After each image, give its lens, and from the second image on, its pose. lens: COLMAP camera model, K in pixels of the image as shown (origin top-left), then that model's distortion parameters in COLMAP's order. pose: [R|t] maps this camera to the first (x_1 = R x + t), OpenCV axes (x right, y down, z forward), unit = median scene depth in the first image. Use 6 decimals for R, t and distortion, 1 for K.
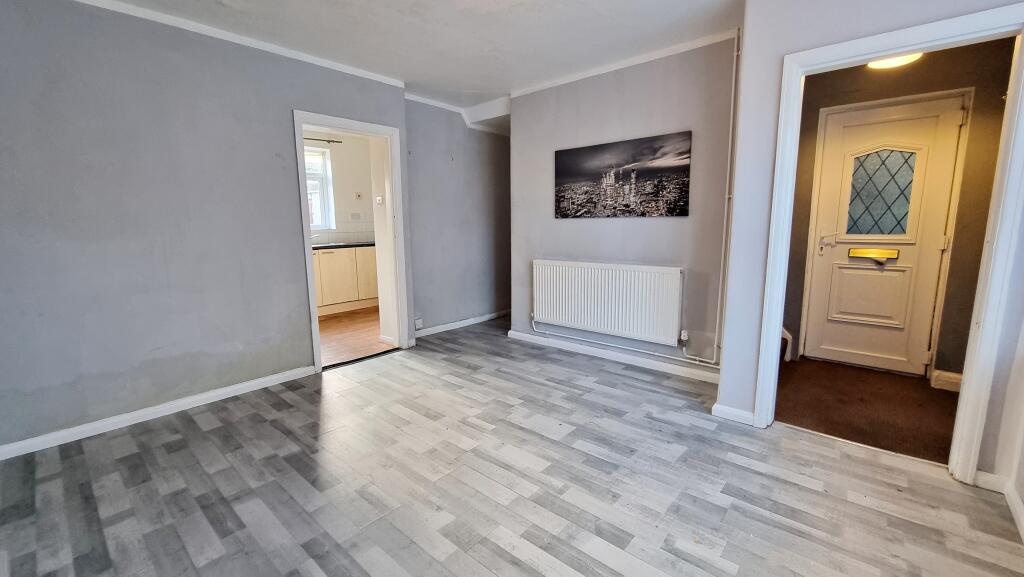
lens RADIAL K [[416.0, 0, 516.9], [0, 416.0, 287.7], [0, 0, 1]] dist [-0.000741, -0.000181]
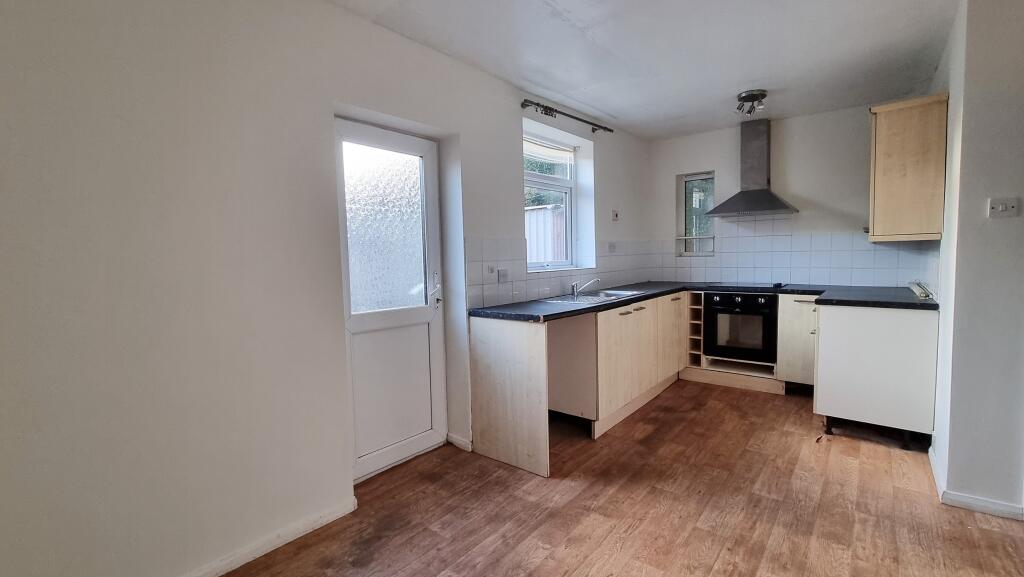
lens RADIAL K [[443.4, 0, 524.7], [0, 443.4, 286.9], [0, 0, 1]] dist [0.001609, 0.000497]
pose [[0.998323, -0.017880, 0.055051, -1.370768], [0.022448, 0.996255, -0.083501, -0.140185], [-0.053352, 0.084597, 0.994986, 0.823260]]
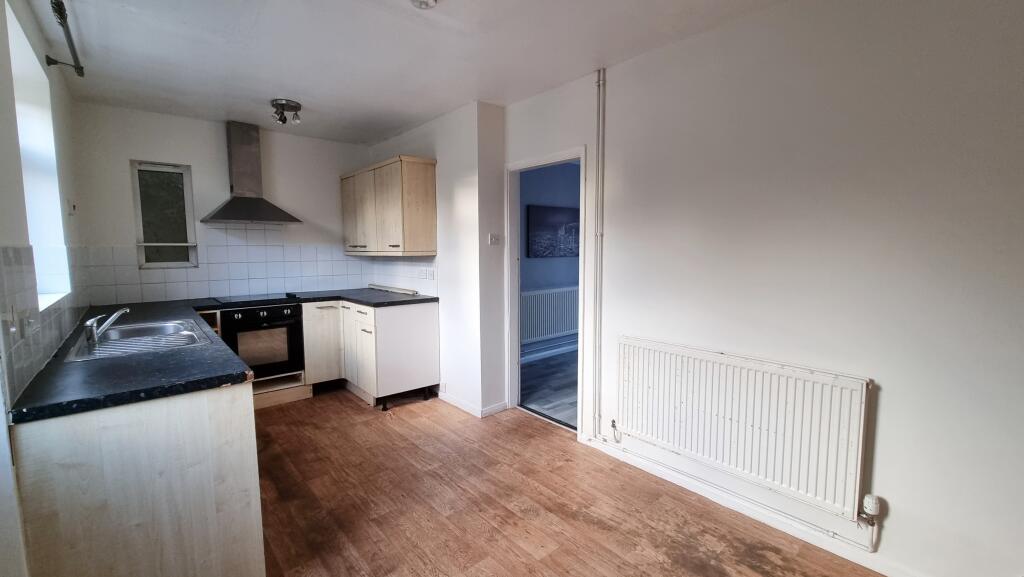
lens RADIAL K [[425.9, 0, 514.3], [0, 425.9, 287.8], [0, 0, 1]] dist [0.000091, -0.000176]
pose [[0.146052, -0.084455, 0.985665, -1.790061], [0.160935, 0.985105, 0.060560, -0.244551], [-0.976099, 0.149784, 0.157468, 1.287789]]
